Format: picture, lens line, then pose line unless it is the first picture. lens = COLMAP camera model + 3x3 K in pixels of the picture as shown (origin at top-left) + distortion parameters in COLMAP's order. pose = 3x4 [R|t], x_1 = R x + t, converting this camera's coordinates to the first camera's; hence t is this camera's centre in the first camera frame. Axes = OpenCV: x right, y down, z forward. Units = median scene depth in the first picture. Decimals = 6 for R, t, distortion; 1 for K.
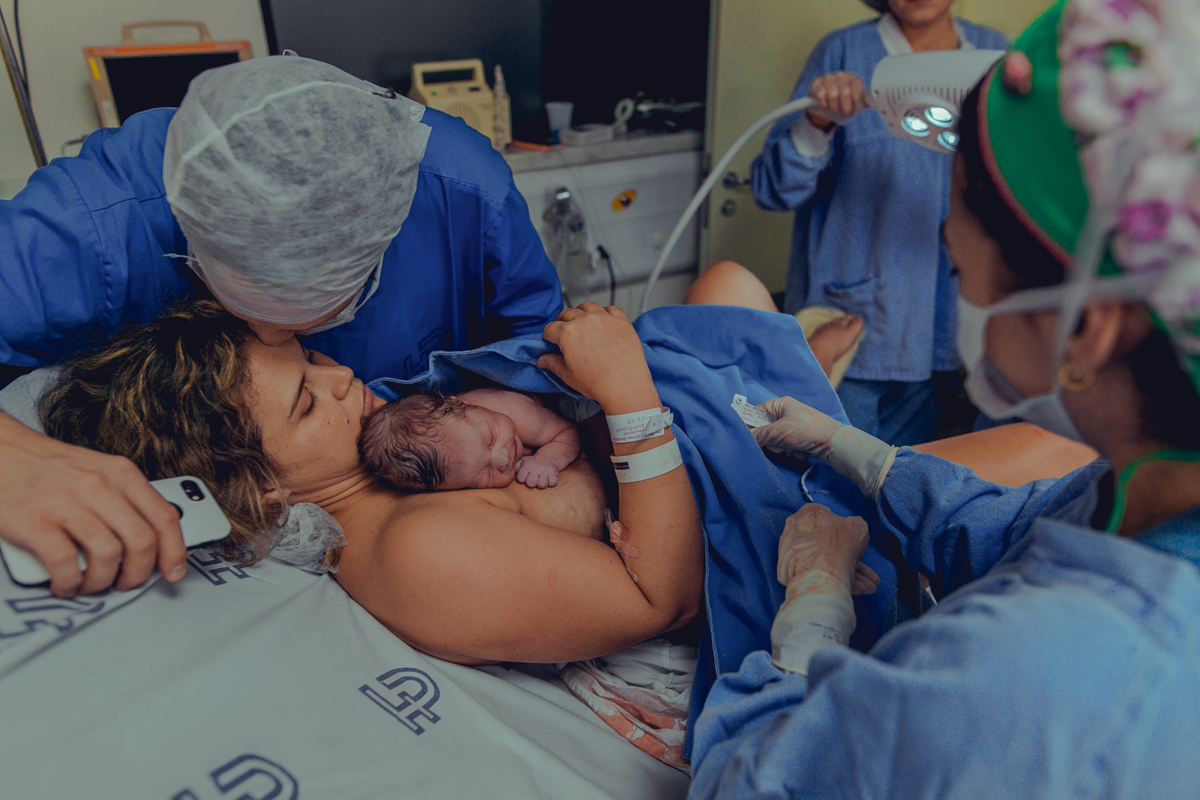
lens RADIAL K [[862.2, 0, 604.4], [0, 862.2, 389.7], [0, 0, 1]] dist [0.039538, -0.000024]
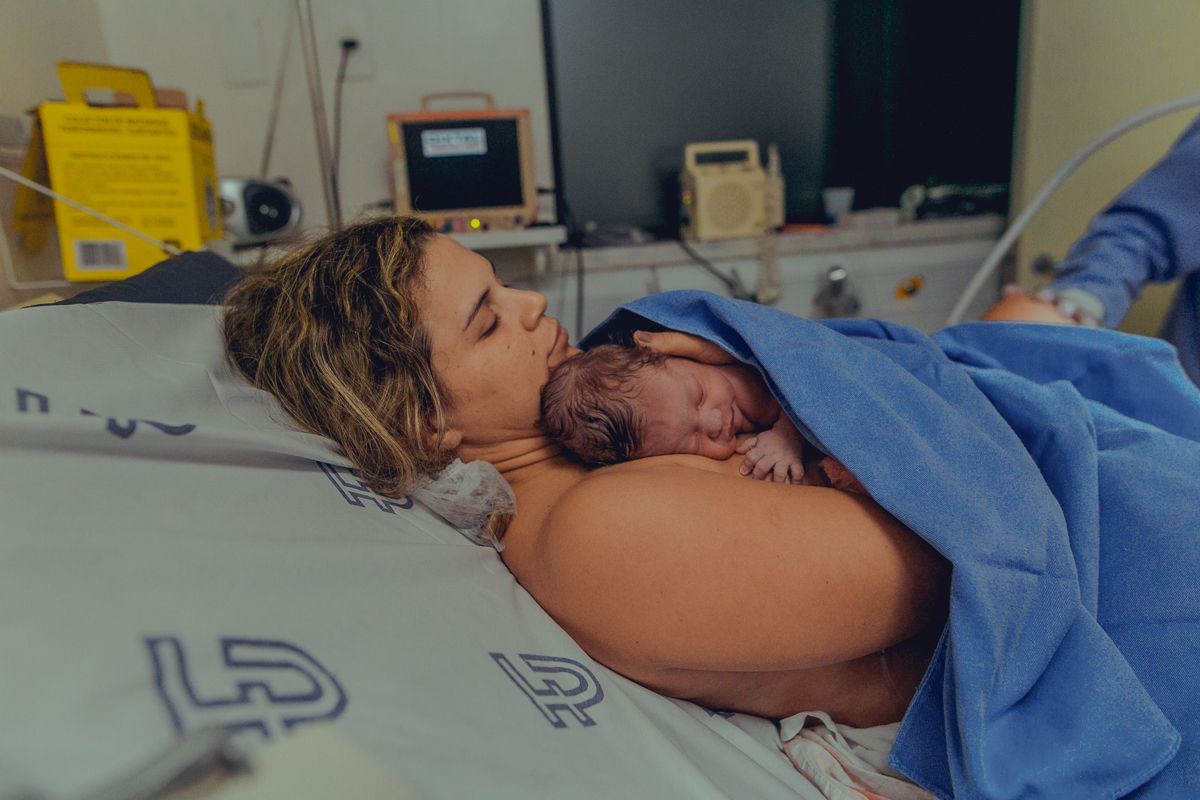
lens RADIAL K [[862.2, 0, 604.4], [0, 862.2, 389.7], [0, 0, 1]] dist [0.039538, -0.000024]
pose [[0.948311, 0.030260, -0.315895, 0.025750], [-0.092920, 0.978292, -0.185231, 0.192930], [0.303433, 0.205010, 0.930537, 0.231063]]
